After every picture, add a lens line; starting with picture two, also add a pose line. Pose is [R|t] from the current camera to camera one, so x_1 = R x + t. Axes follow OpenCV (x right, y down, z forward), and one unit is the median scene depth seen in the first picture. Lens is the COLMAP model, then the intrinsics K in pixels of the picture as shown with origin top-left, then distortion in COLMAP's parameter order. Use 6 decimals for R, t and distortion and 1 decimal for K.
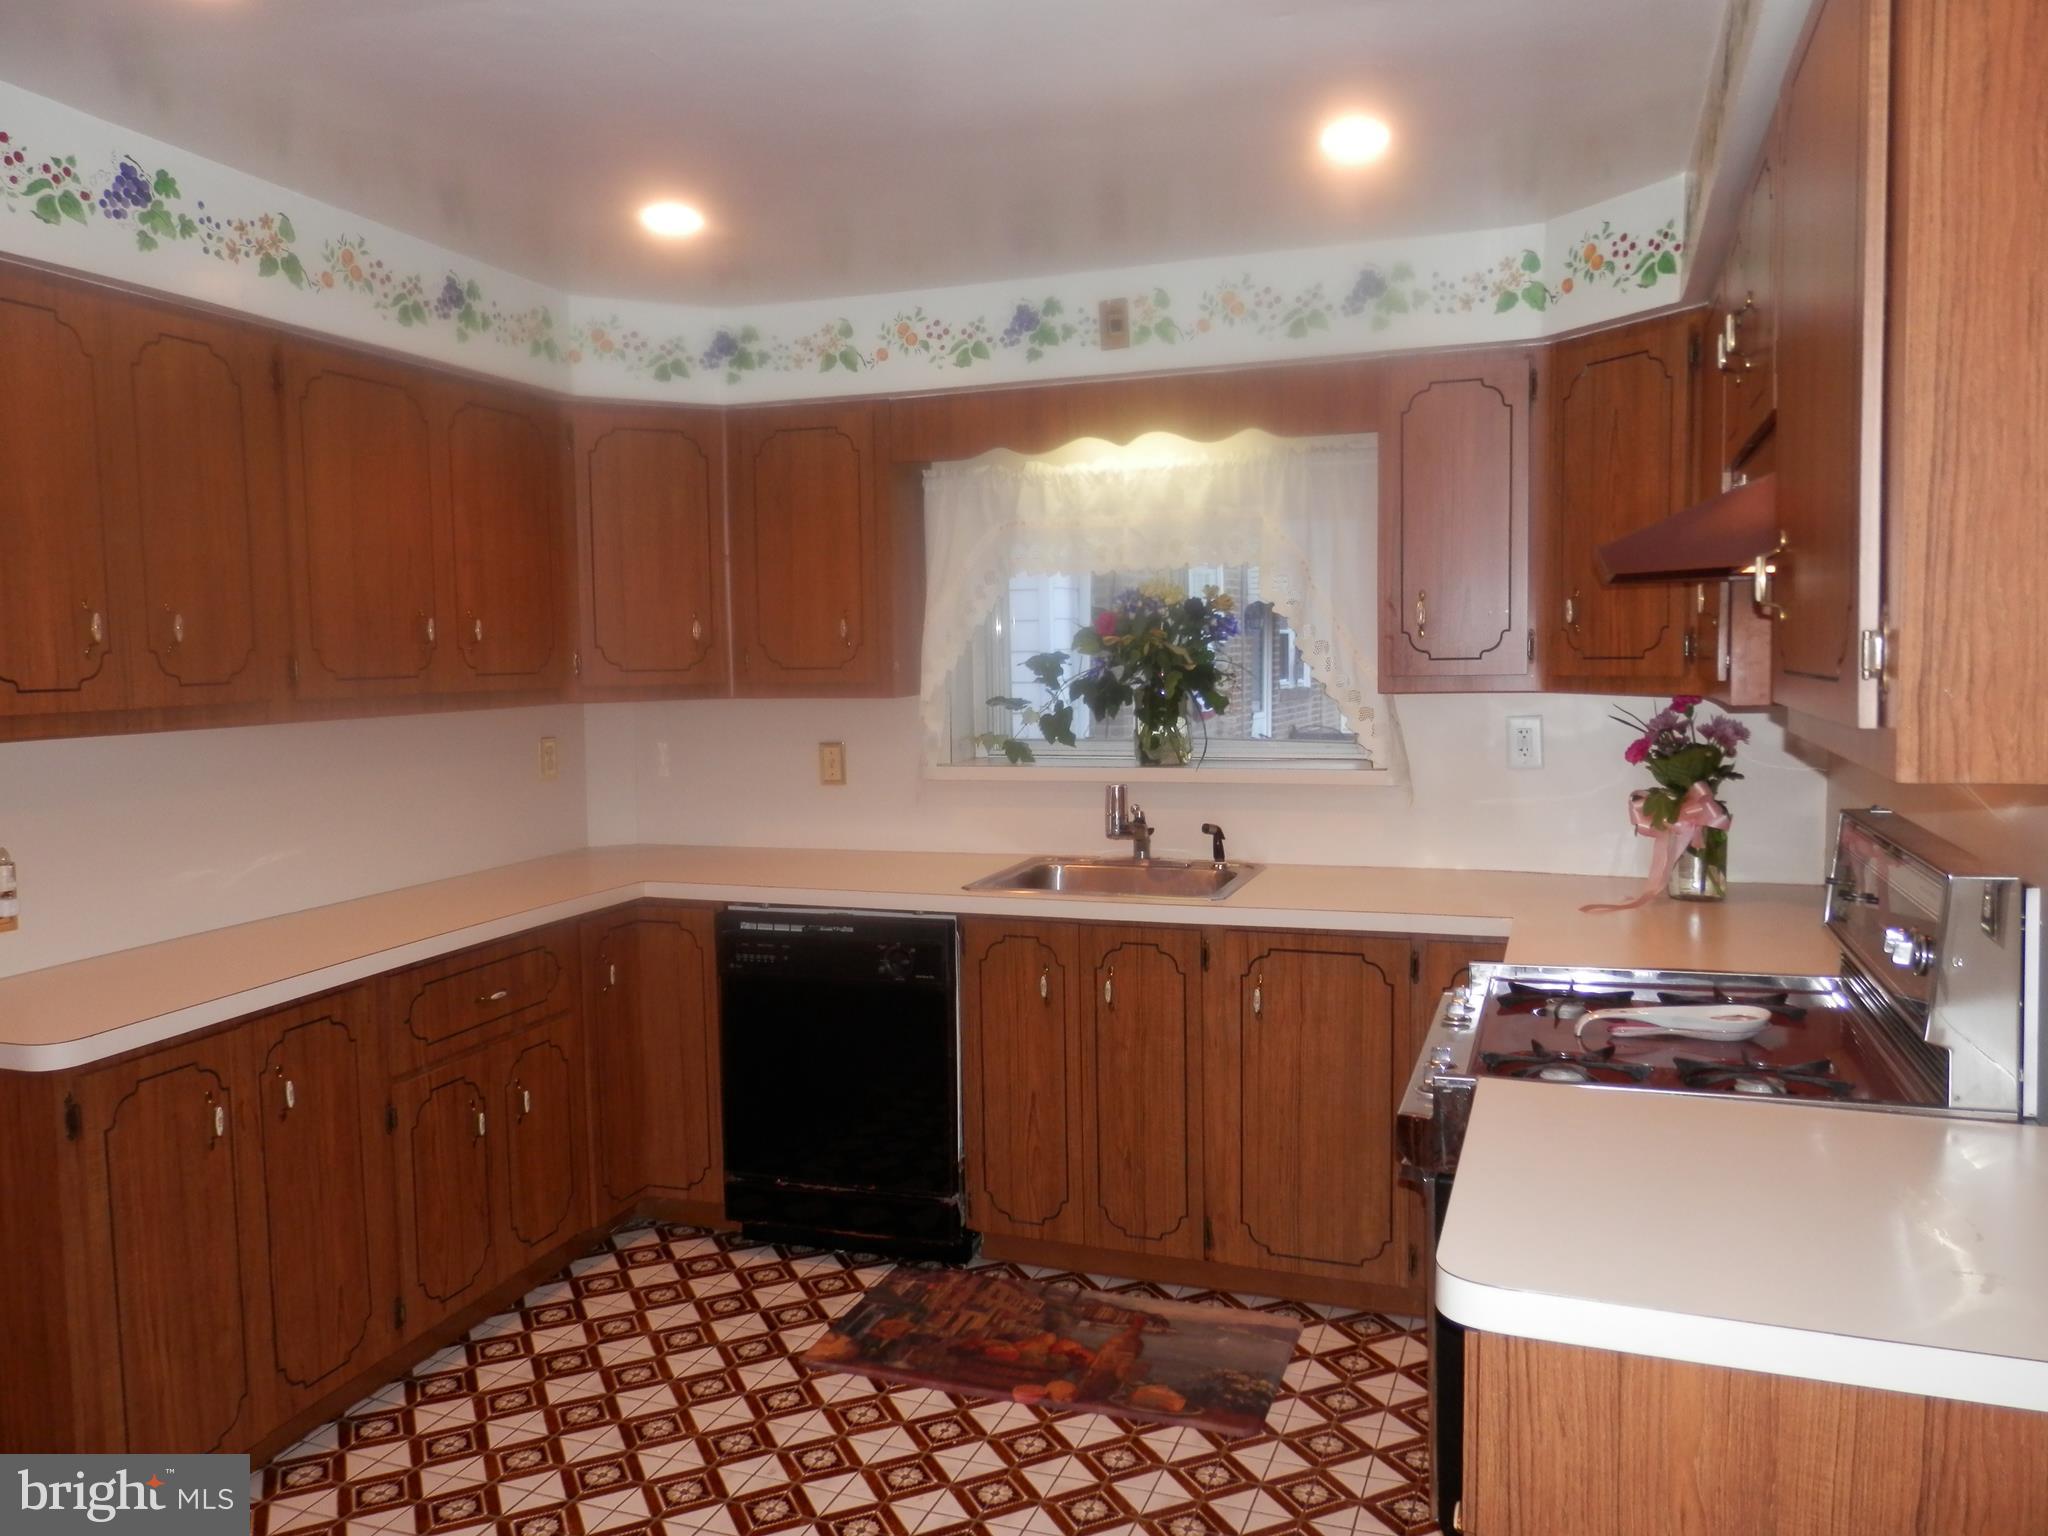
lens RADIAL K [[1515.7, 0, 1020.1], [0, 1515.7, 770.6], [0, 0, 1]] dist [0.007245, -0.001640]
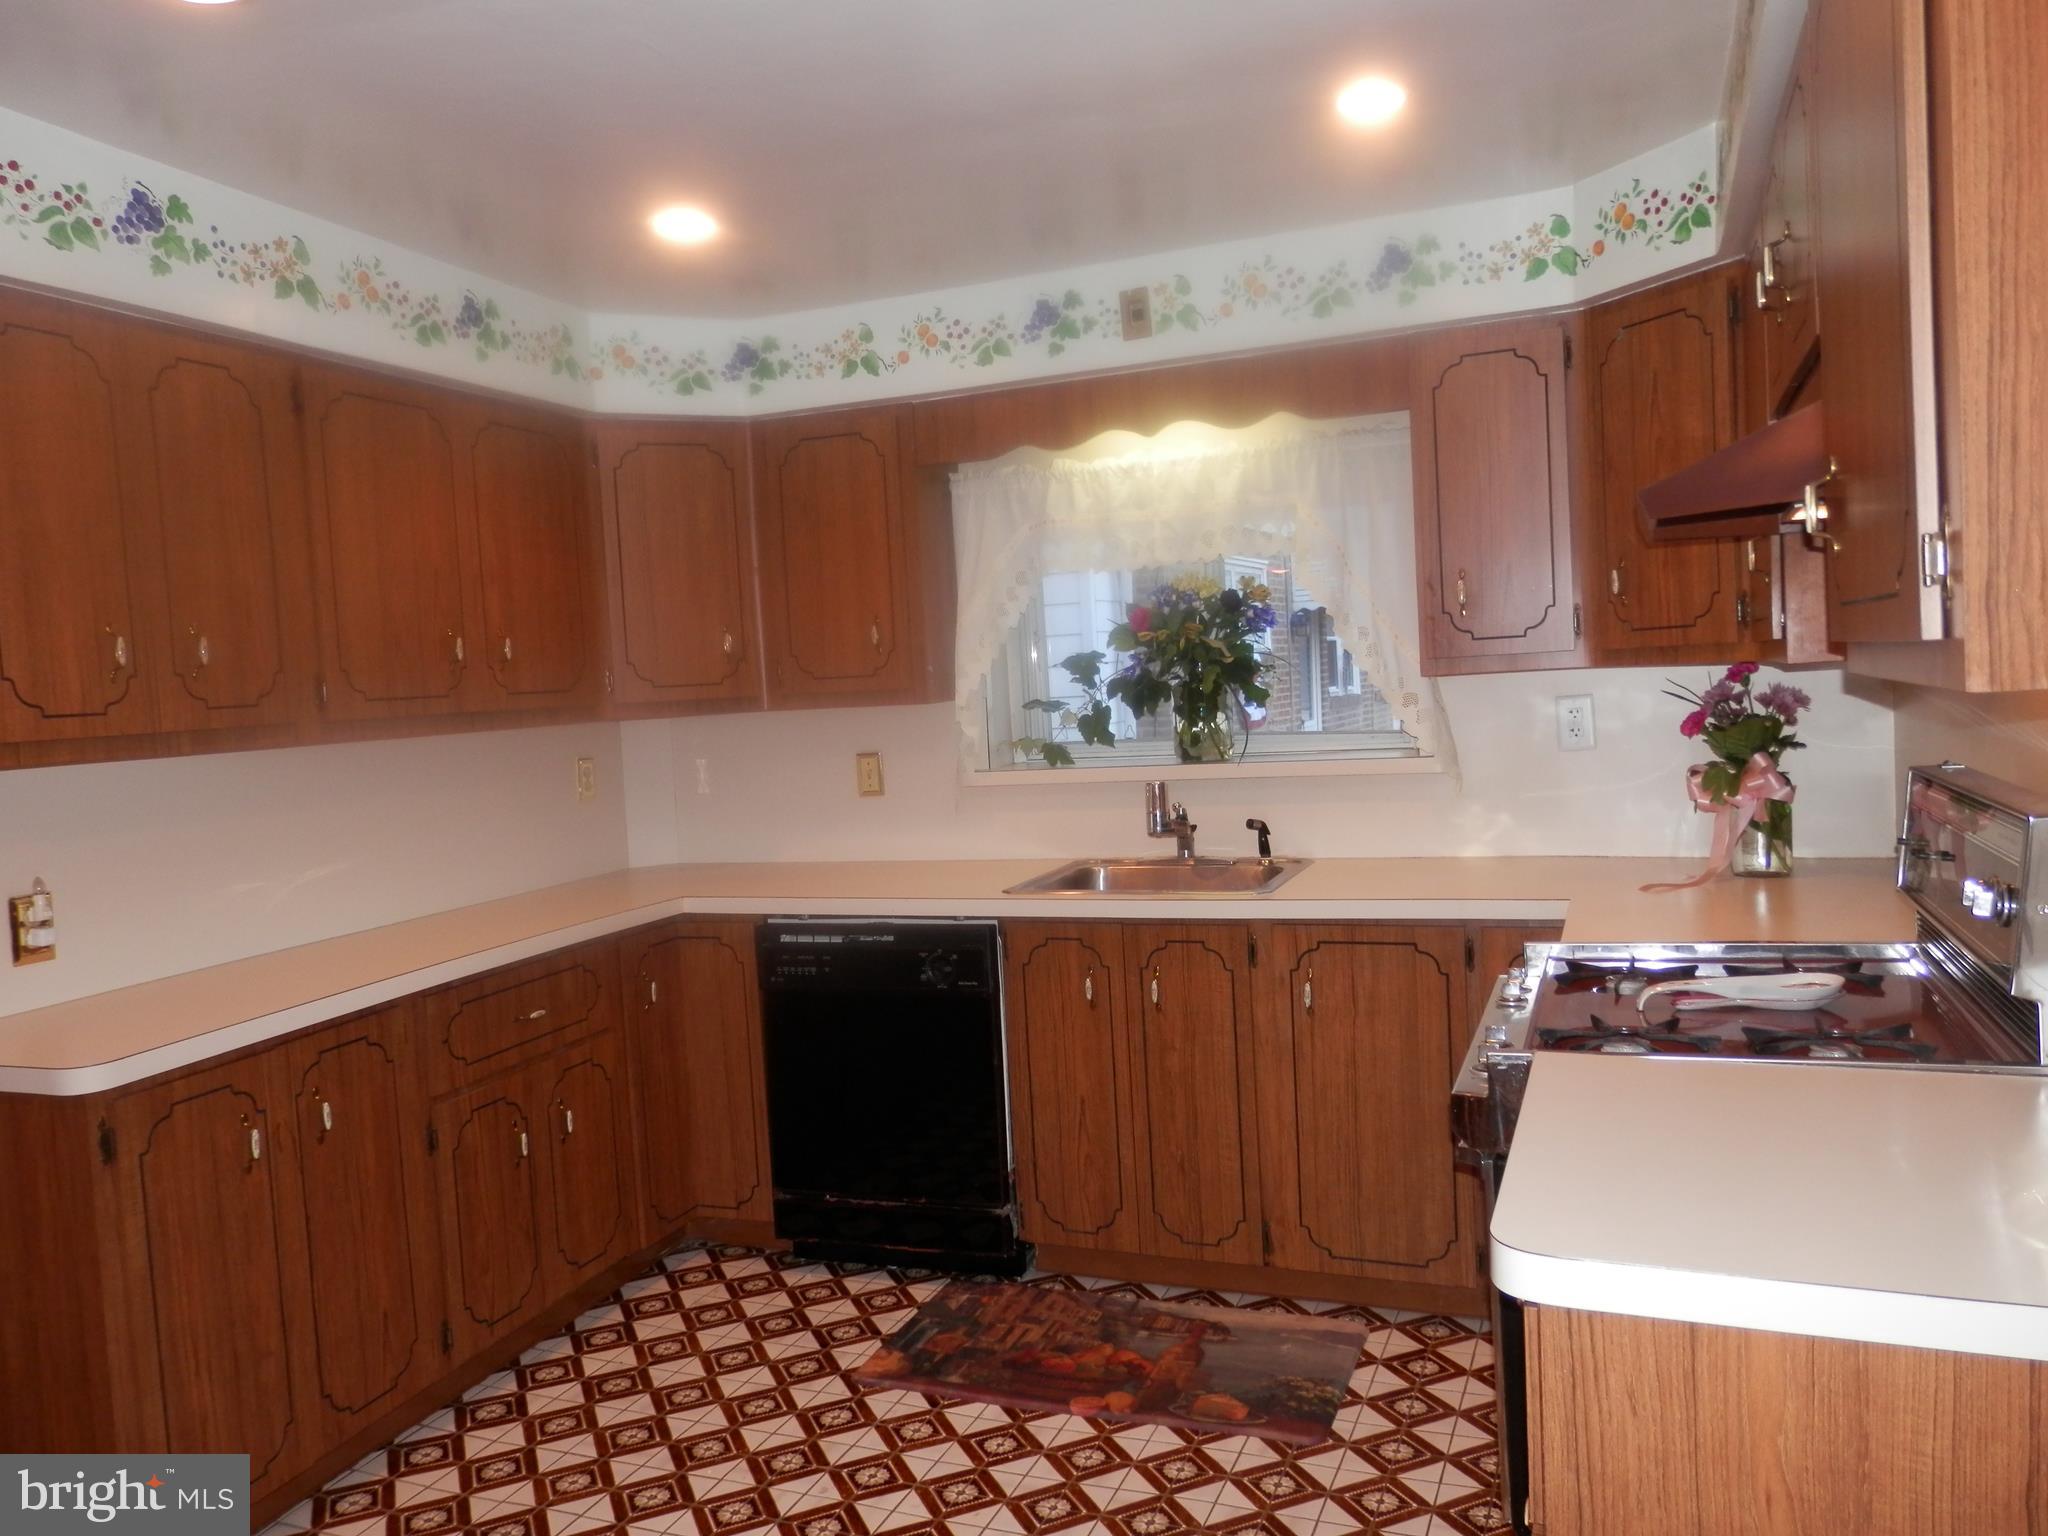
lens RADIAL K [[1515.7, 0, 1016.5], [0, 1515.7, 769.9], [0, 0, 1]] dist [0.007245, -0.001640]
pose [[0.998632, -0.037246, -0.036693, 0.012609], [0.036639, 0.999183, -0.017083, 0.019727], [0.037300, 0.015715, 0.999181, 0.021724]]
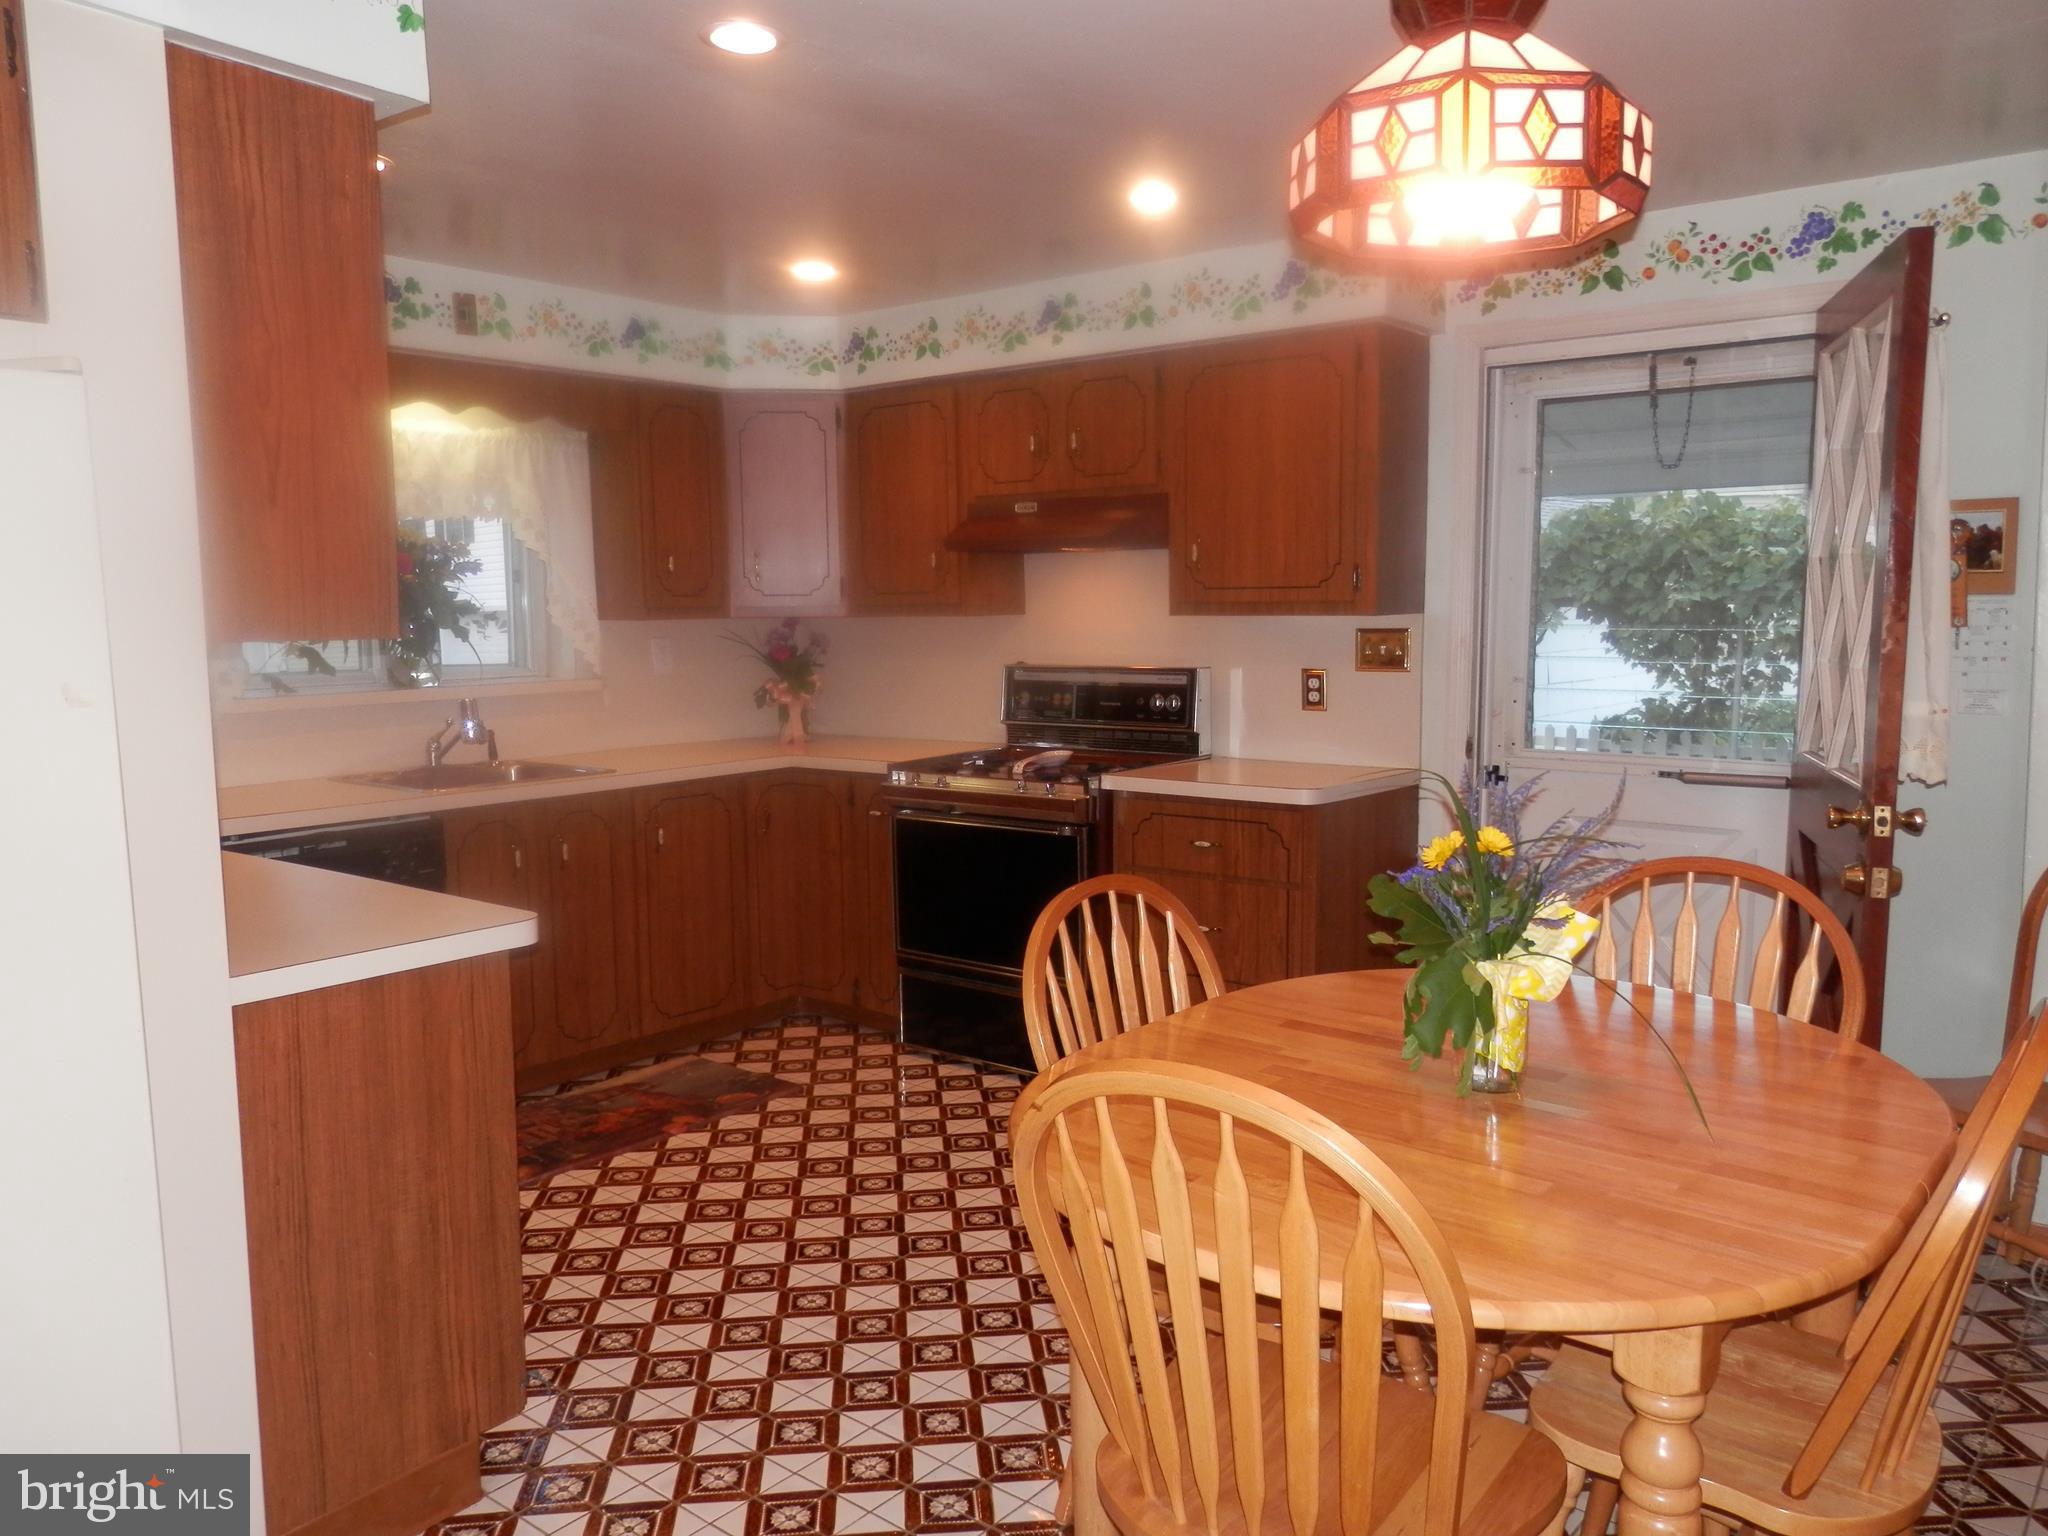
lens RADIAL K [[1515.7, 0, 1008.0], [0, 1515.7, 766.2], [0, 0, 1]] dist [0.007245, -0.001640]
pose [[0.337549, -0.087589, 0.937224, -1.206683], [0.078687, 0.994802, 0.064631, 0.024902], [-0.938013, 0.051931, 0.342687, 0.251795]]
